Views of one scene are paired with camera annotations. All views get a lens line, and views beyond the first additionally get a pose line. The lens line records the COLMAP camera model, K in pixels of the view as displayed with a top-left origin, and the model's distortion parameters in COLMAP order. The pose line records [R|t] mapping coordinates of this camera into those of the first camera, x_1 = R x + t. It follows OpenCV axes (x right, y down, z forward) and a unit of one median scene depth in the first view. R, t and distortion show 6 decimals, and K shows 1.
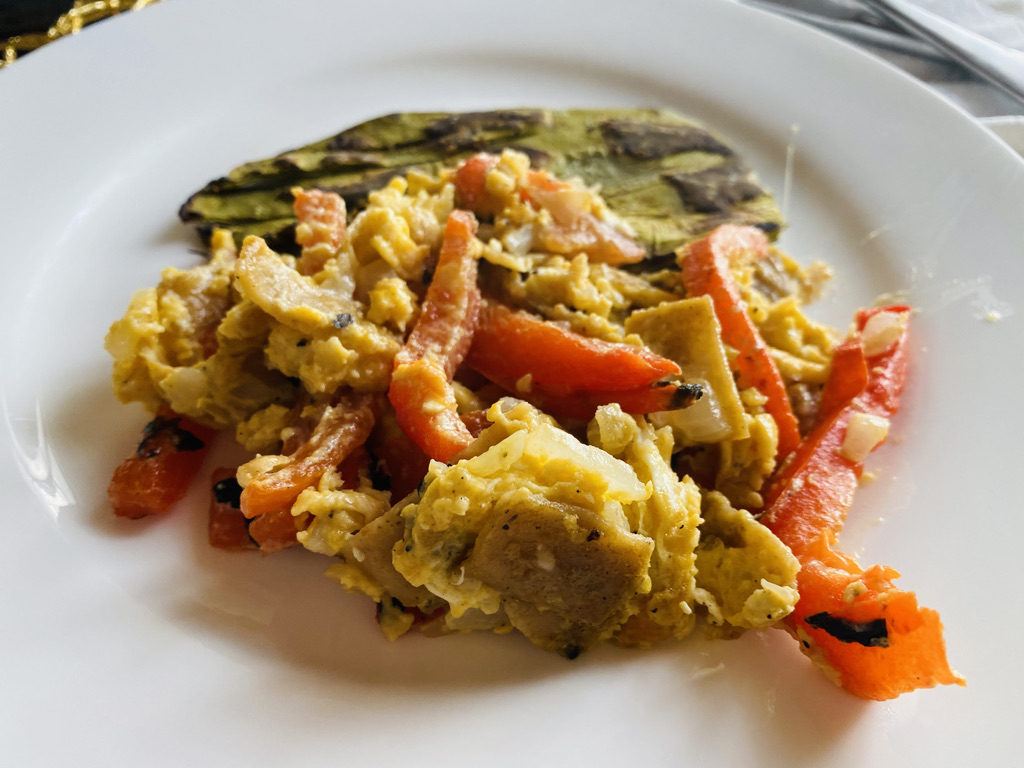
lens RADIAL K [[886.6, 0, 511.5], [0, 886.6, 384.4], [0, 0, 1]] dist [0.017794, -0.024250]
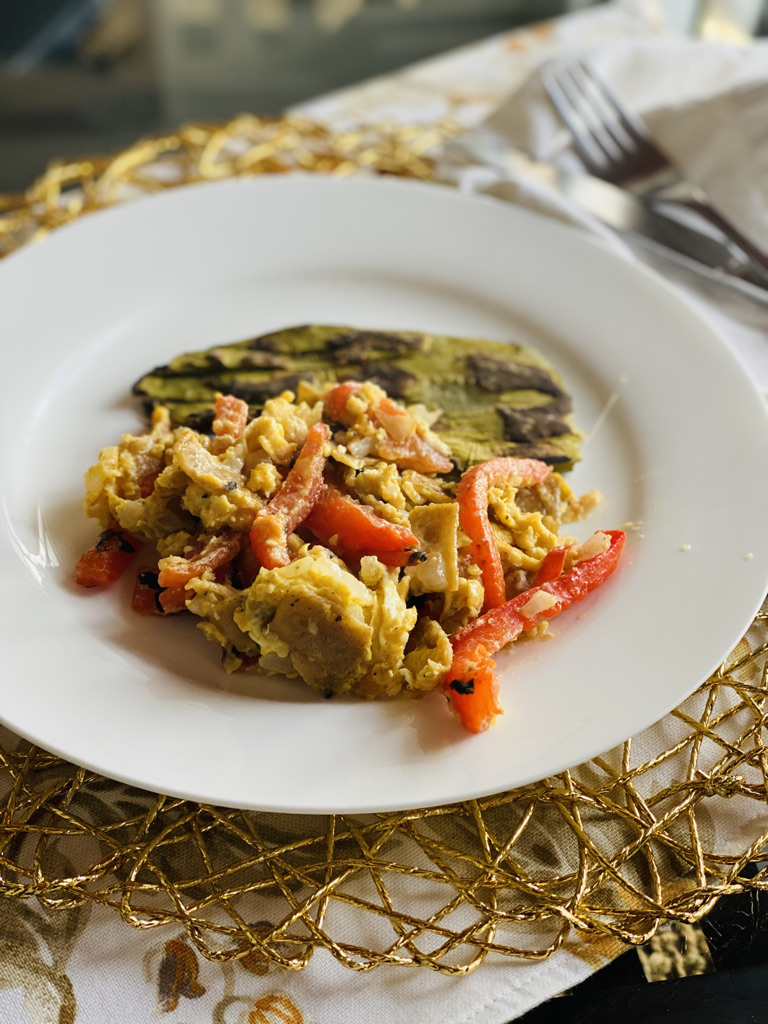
lens RADIAL K [[1550.1, 0, 384.7], [0, 1550.1, 510.5], [0, 0, 1]] dist [0.163023, 0.000000]
pose [[0.982880, 0.143684, -0.115330, 0.414091], [-0.150662, 0.987098, -0.054214, 0.083232], [0.106053, 0.070662, 0.991847, -1.762848]]
